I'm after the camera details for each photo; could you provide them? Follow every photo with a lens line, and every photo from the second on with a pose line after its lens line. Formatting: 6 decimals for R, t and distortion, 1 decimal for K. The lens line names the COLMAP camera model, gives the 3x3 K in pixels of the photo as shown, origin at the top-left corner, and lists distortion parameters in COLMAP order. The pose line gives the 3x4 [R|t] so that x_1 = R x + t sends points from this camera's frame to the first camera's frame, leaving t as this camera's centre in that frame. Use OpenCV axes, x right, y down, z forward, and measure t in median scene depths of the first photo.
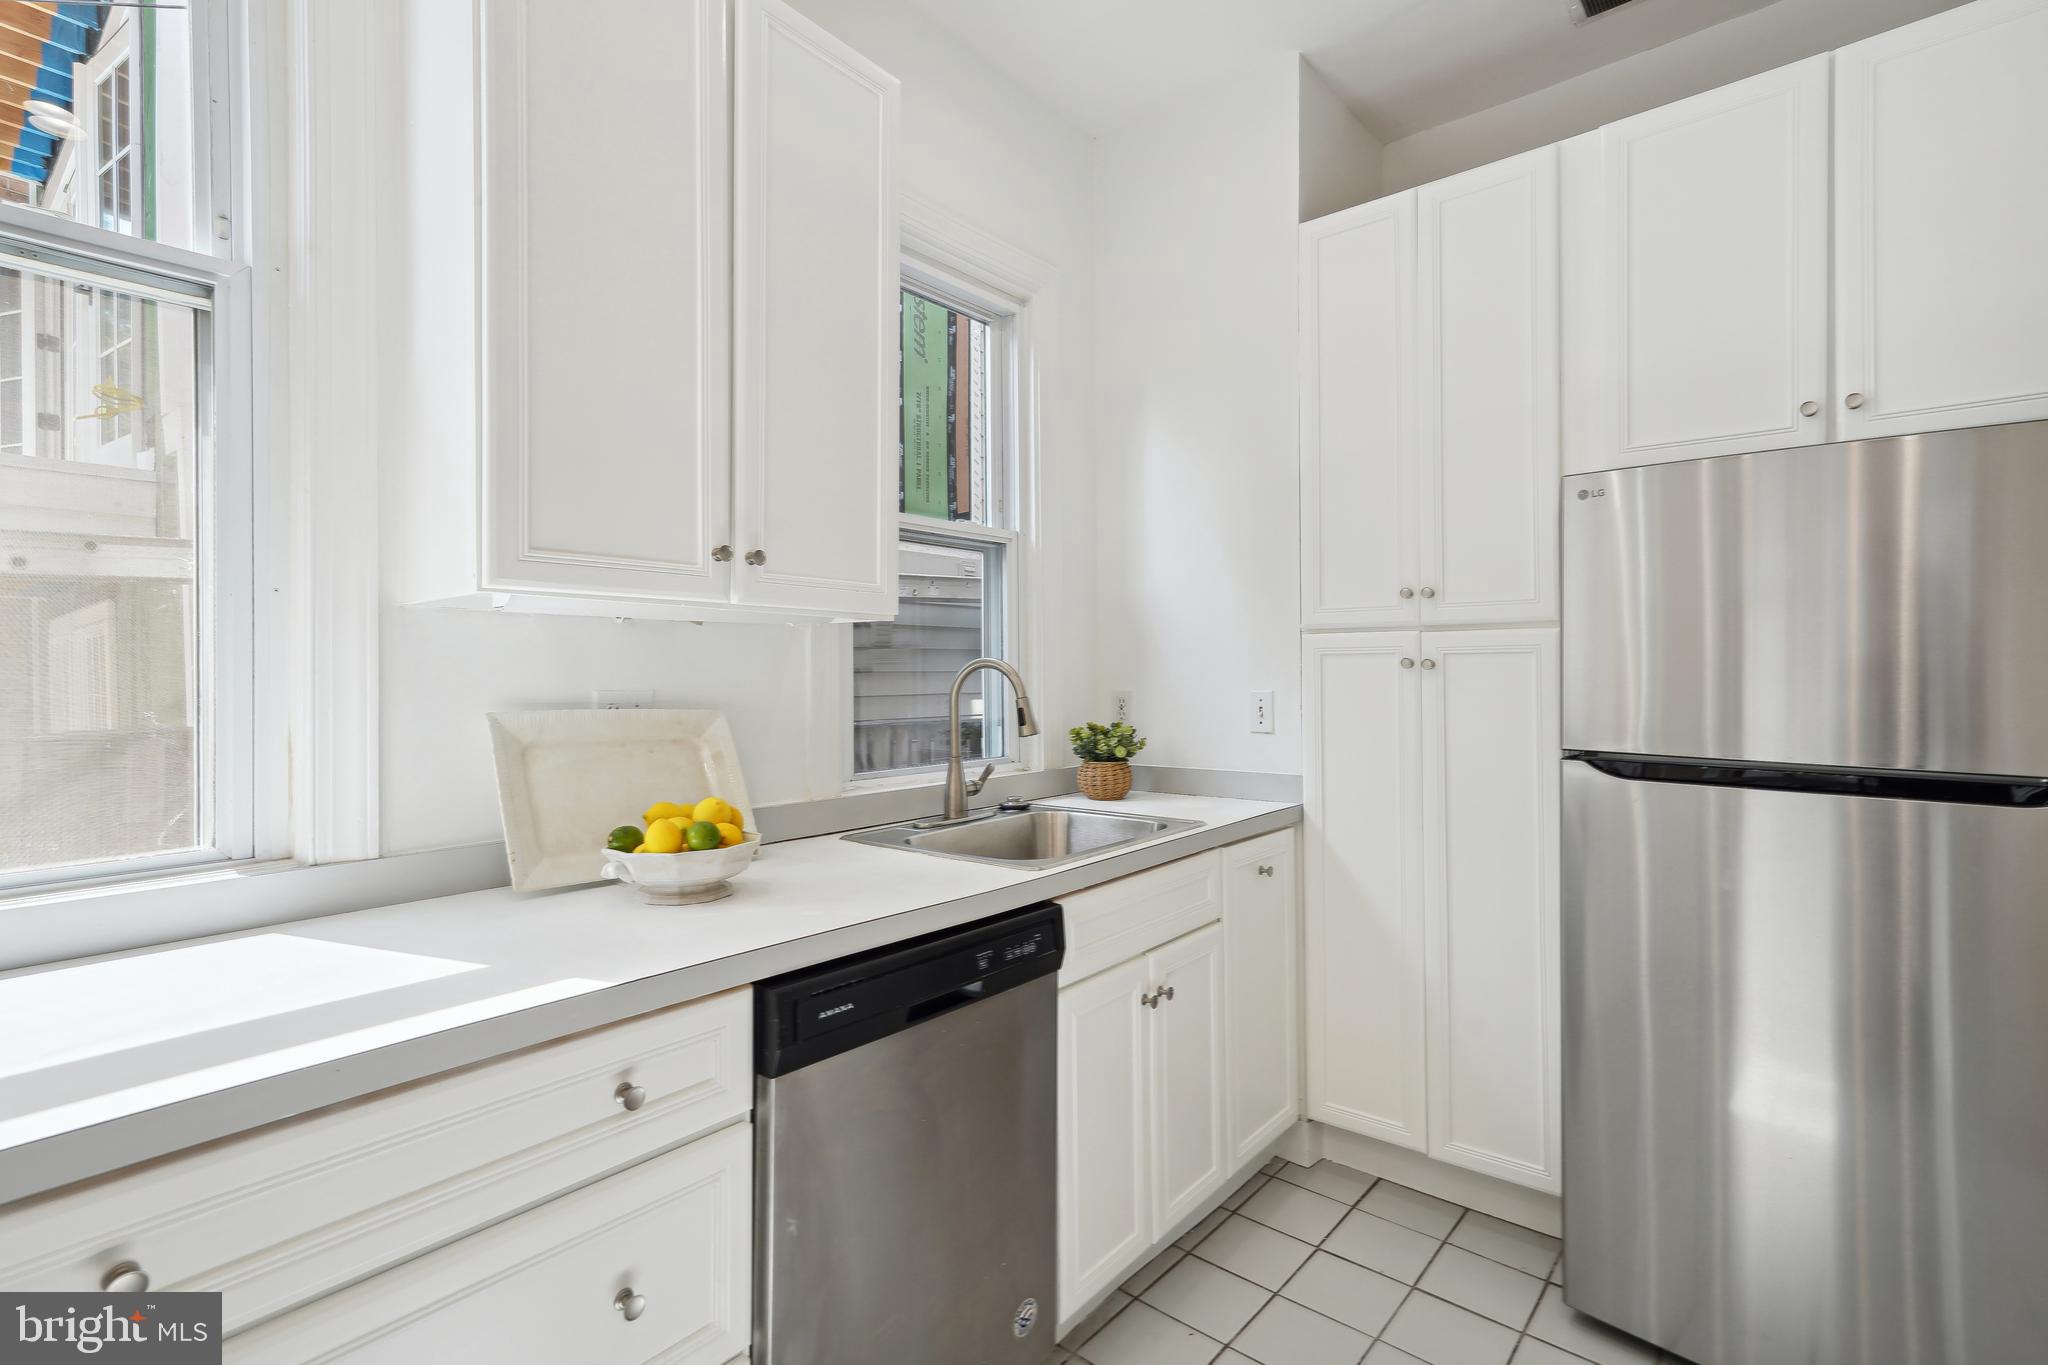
lens RADIAL K [[947.2, 0, 1052.9], [0, 947.2, 660.4], [0, 0, 1]] dist [0.010215, 0.000032]
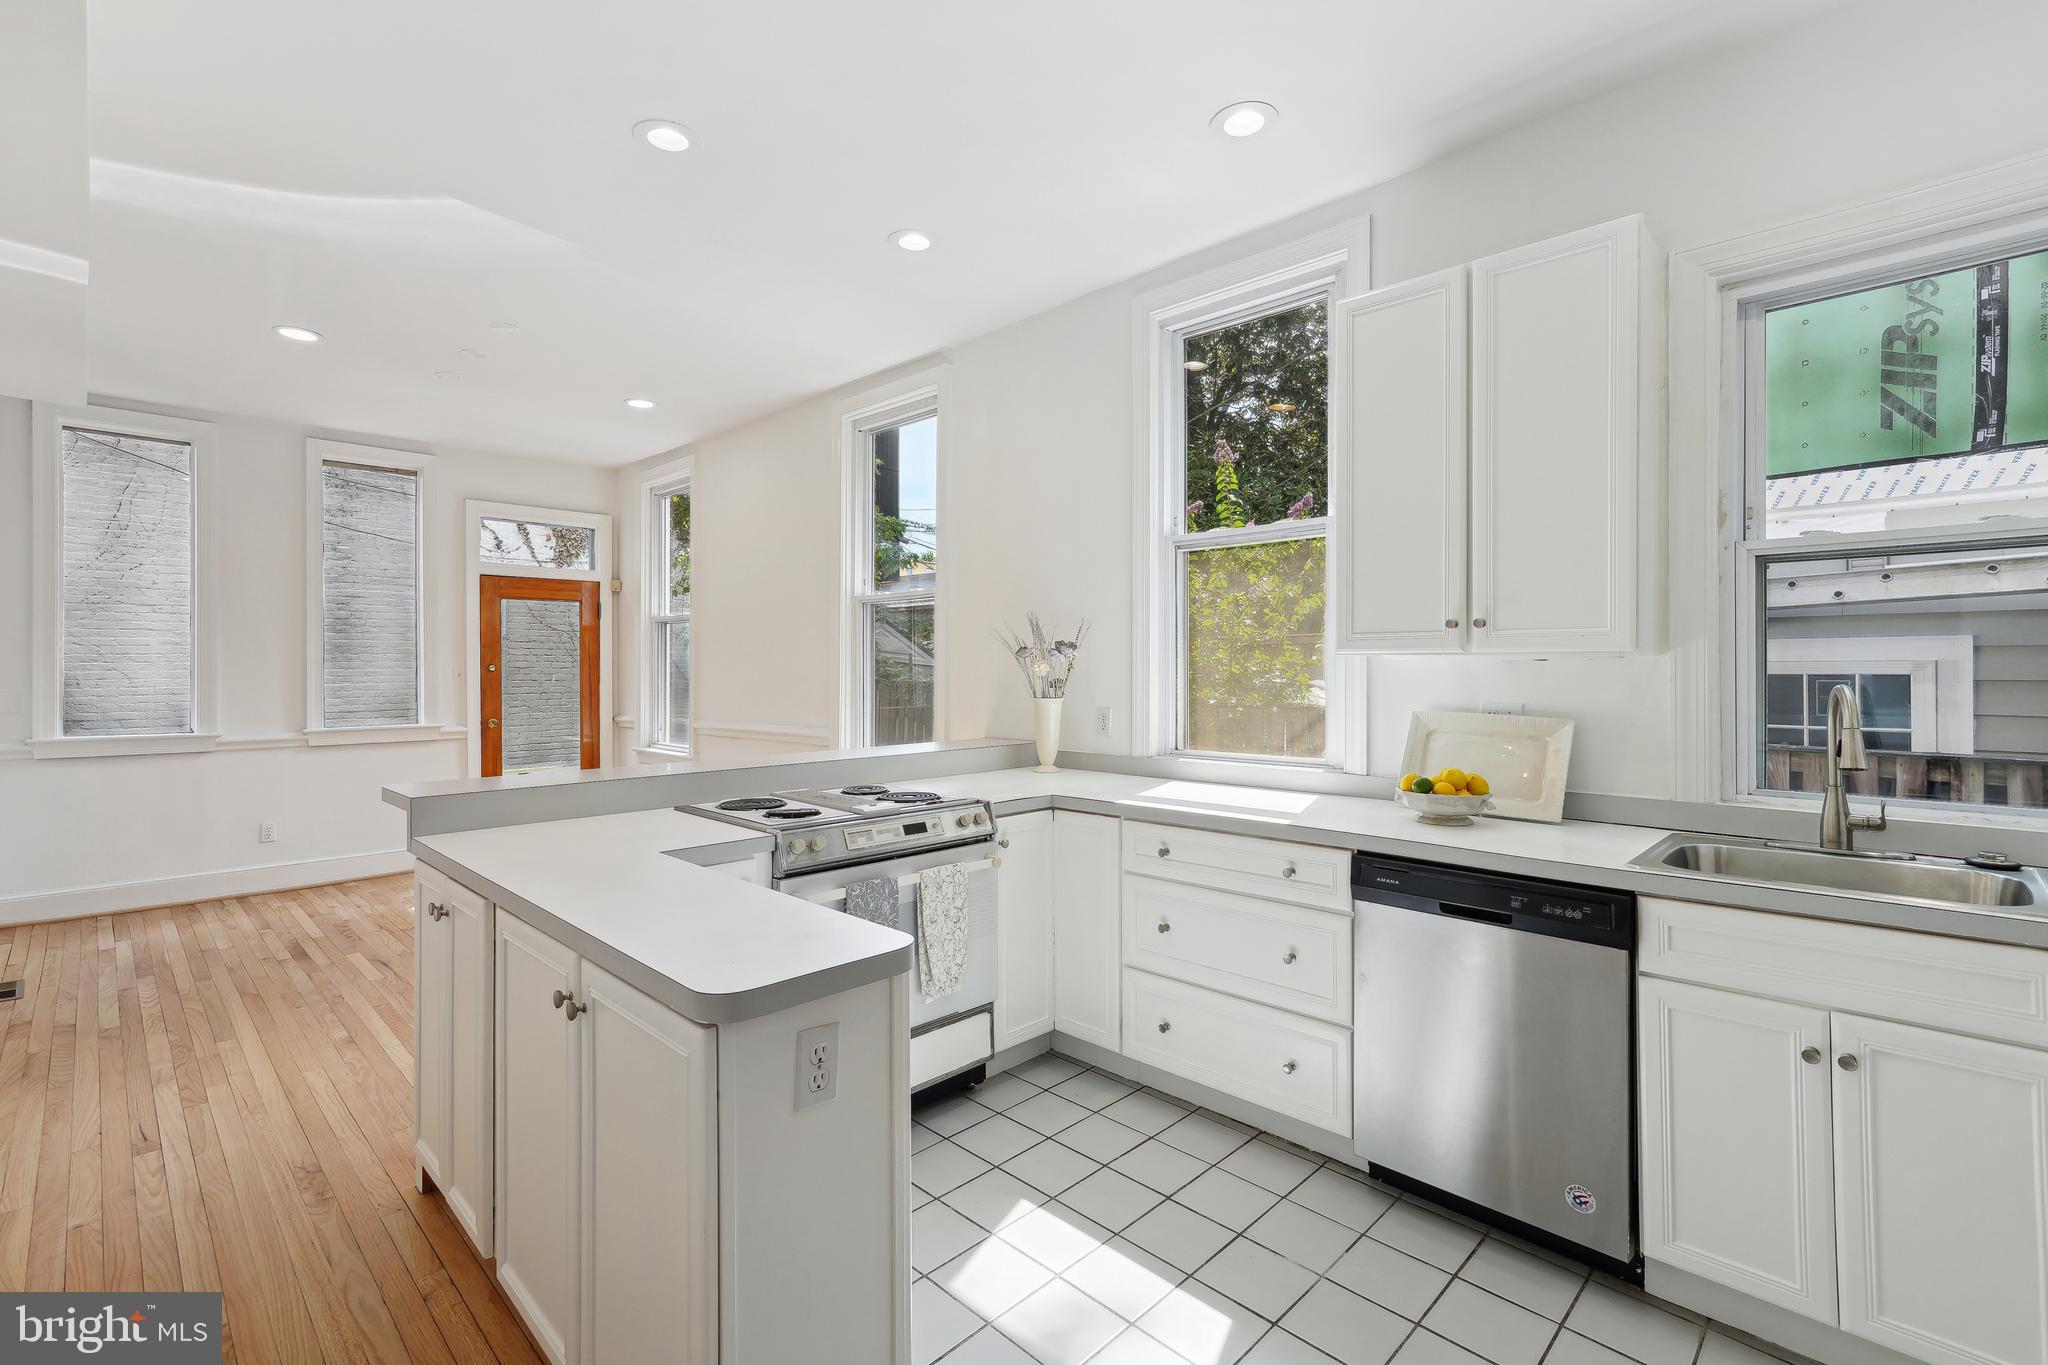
lens RADIAL K [[909.7, 0, 1030.1], [0, 909.7, 670.8], [0, 0, 1]] dist [-0.000603, 0.008517]
pose [[-0.065056, 0.005322, -0.997867, 0.881098], [0.010440, 0.999935, 0.004652, -0.029271], [0.997827, -0.010115, -0.065107, 0.240683]]
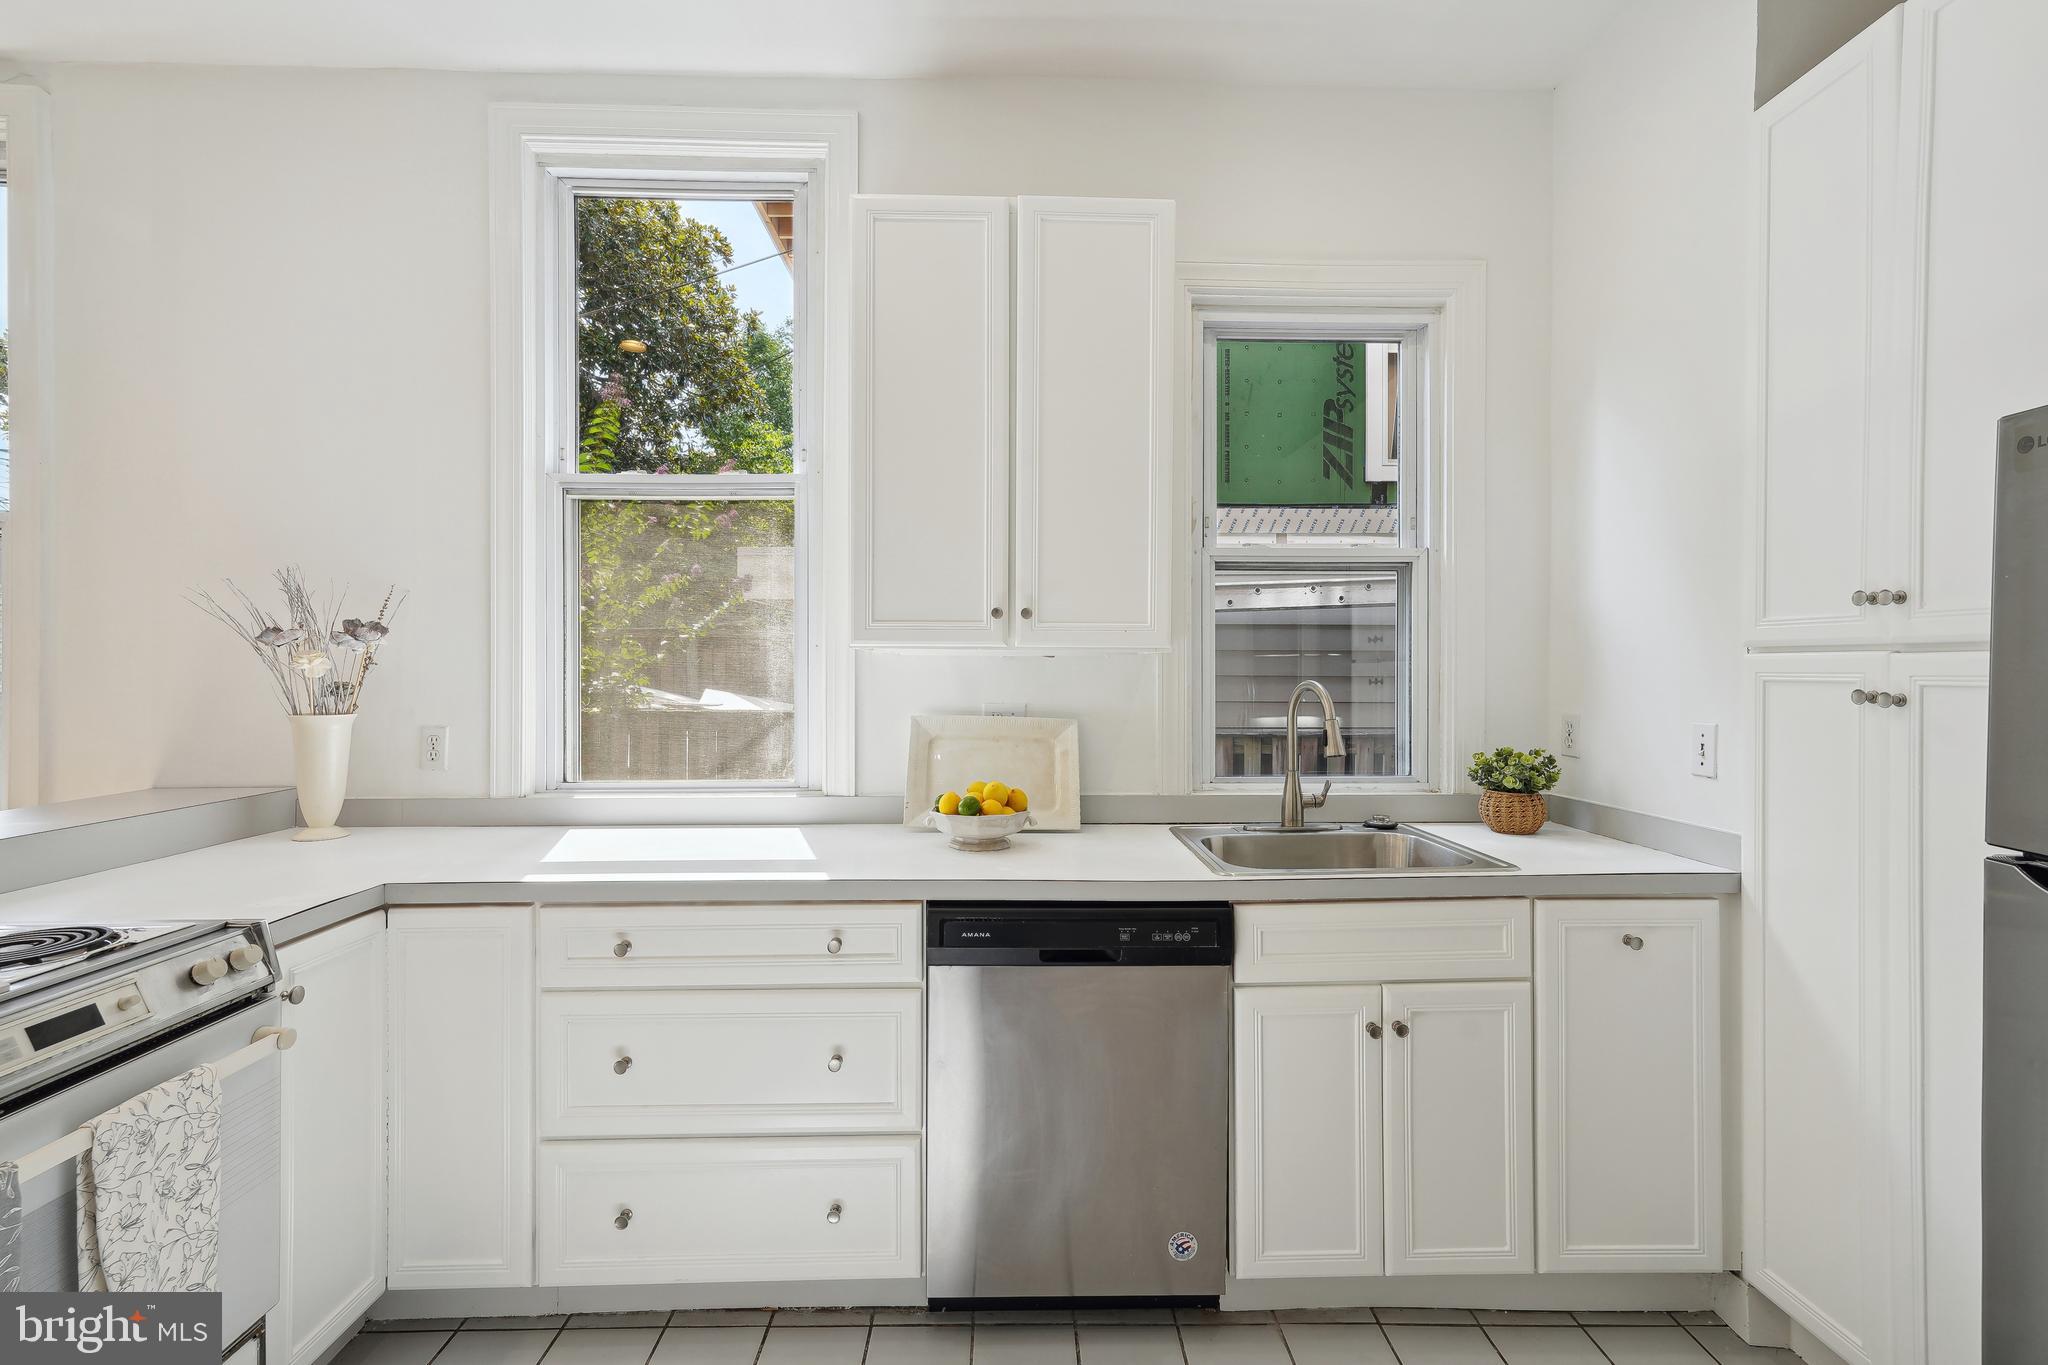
lens RADIAL K [[909.7, 0, 1030.1], [0, 909.7, 670.8], [0, 0, 1]] dist [-0.000603, 0.008517]
pose [[0.663301, 0.007311, -0.748317, 0.481704], [0.004507, 0.999895, 0.013764, -0.029253], [0.748339, -0.012503, 0.663199, 0.081860]]
